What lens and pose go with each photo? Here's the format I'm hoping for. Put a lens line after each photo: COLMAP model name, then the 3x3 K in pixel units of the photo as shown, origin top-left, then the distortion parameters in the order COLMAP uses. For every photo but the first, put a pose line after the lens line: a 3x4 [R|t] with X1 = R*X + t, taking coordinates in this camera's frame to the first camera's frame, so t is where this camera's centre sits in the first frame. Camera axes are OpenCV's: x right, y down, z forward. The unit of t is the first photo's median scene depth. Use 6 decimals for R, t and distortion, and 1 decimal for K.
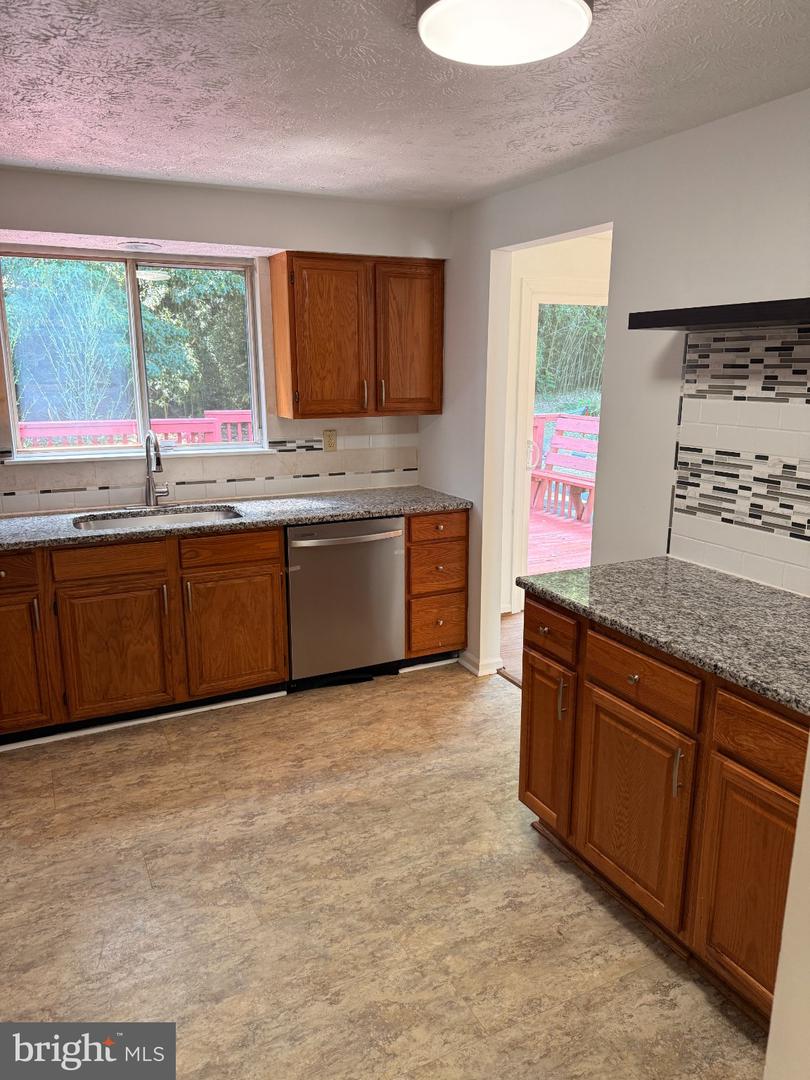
lens RADIAL K [[762.4, 0, 402.2], [0, 762.4, 540.0], [0, 0, 1]] dist [0.072094, -0.111499]
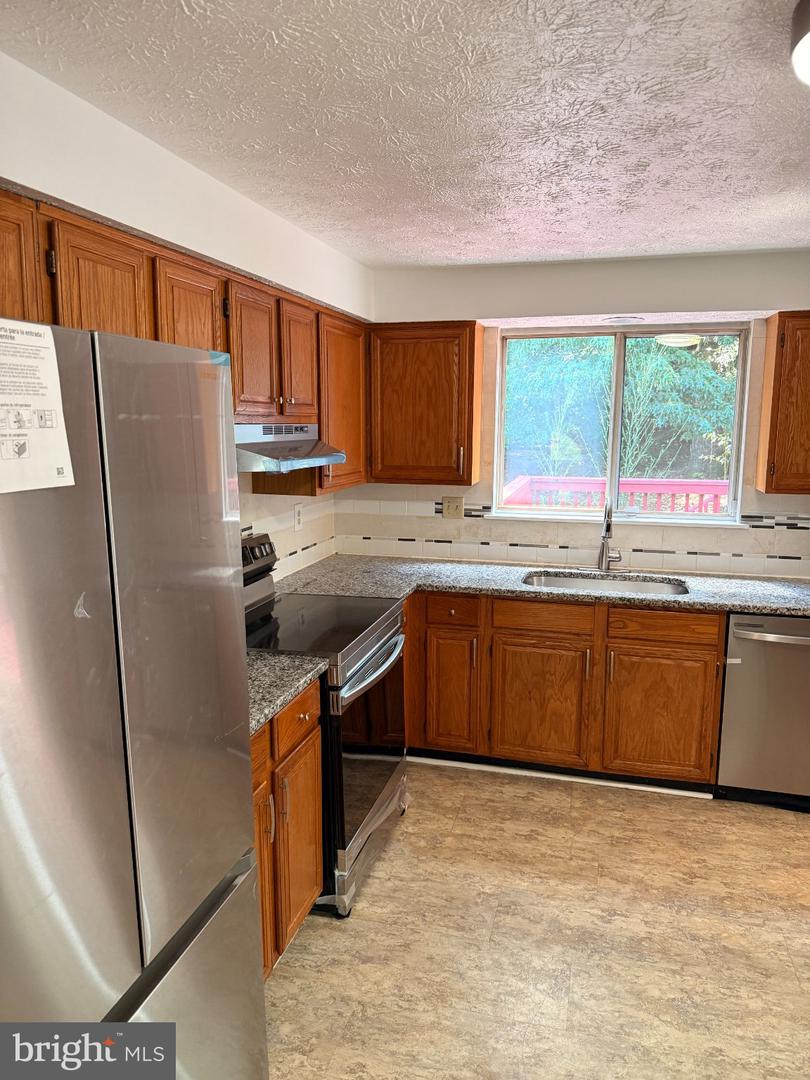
lens RADIAL K [[762.4, 0, 402.2], [0, 762.4, 540.0], [0, 0, 1]] dist [0.072094, -0.111499]
pose [[0.755401, 0.107352, -0.646409, 0.143585], [-0.150599, 0.988524, -0.011824, -0.035828], [0.637722, 0.106281, 0.762899, 0.059106]]
